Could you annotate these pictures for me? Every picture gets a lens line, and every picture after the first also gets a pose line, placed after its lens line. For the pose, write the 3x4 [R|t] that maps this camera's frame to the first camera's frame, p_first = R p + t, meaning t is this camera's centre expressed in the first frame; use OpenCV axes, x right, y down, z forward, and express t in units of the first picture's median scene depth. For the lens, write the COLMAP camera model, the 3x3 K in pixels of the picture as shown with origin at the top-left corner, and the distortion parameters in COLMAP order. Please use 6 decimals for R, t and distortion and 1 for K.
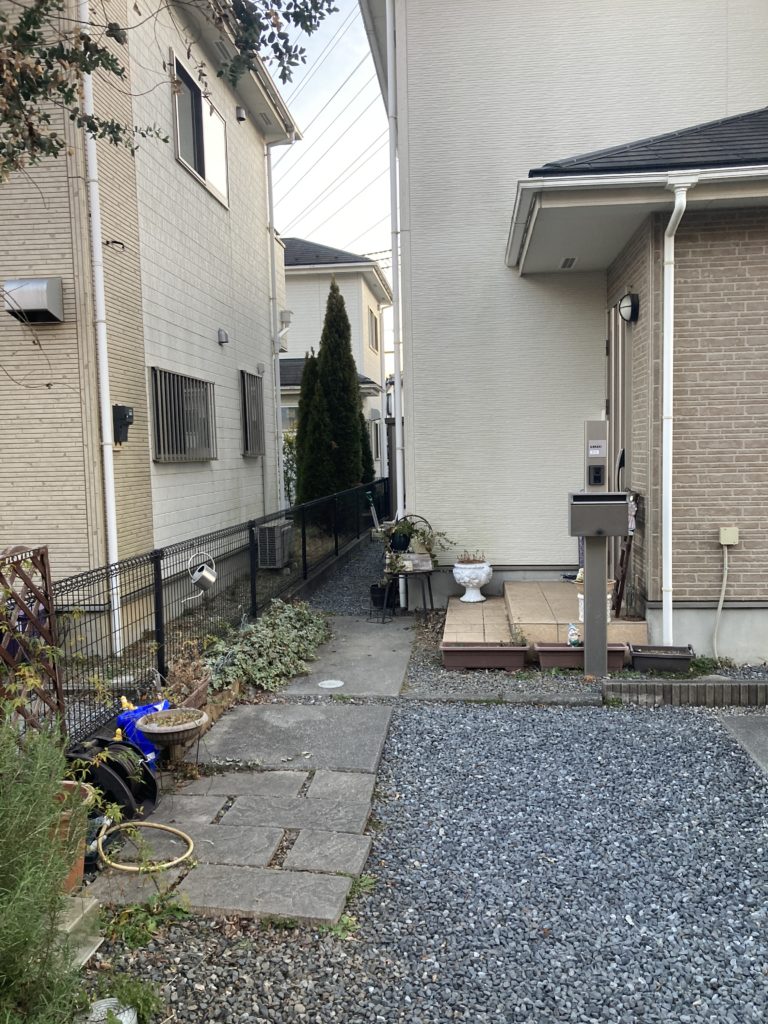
lens RADIAL K [[836.4, 0, 384.0], [0, 836.4, 512.0], [0, 0, 1]] dist [0.015520, 0.015075]
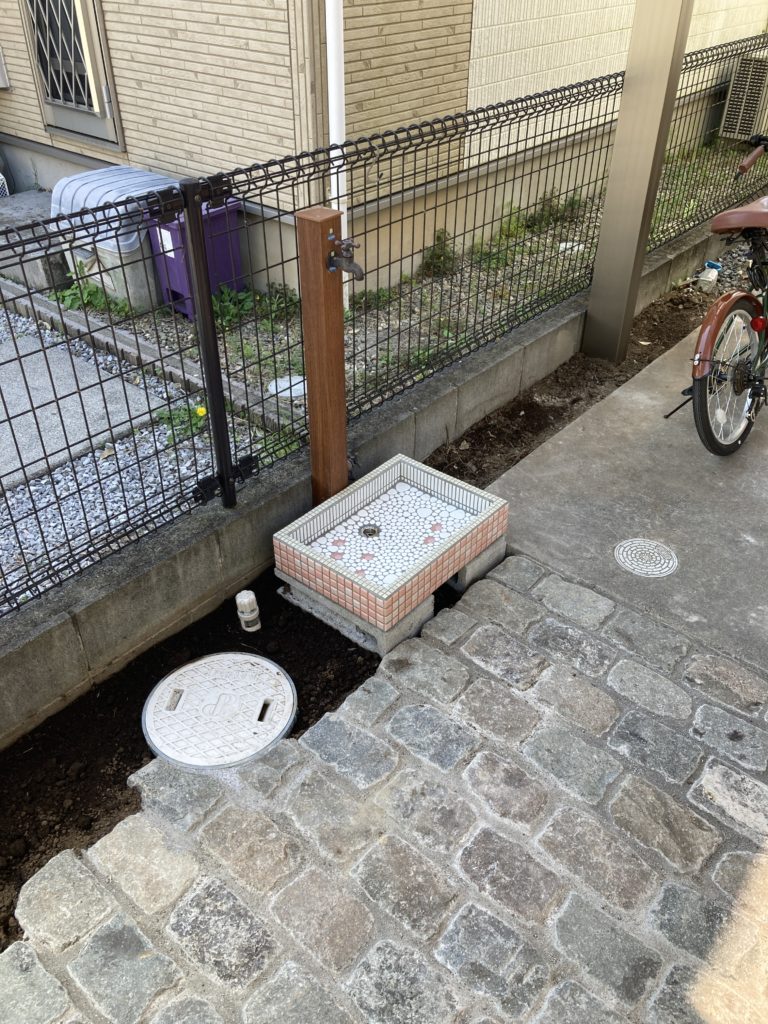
lens RADIAL K [[836.4, 0, 384.0], [0, 836.4, 512.0], [0, 0, 1]] dist [0.015520, 0.015075]
pose [[0.827221, 0.336824, -0.449727, -0.013261], [-0.053131, 0.843707, 0.534168, -0.018831], [0.559359, -0.417980, 0.715828, 0.581986]]
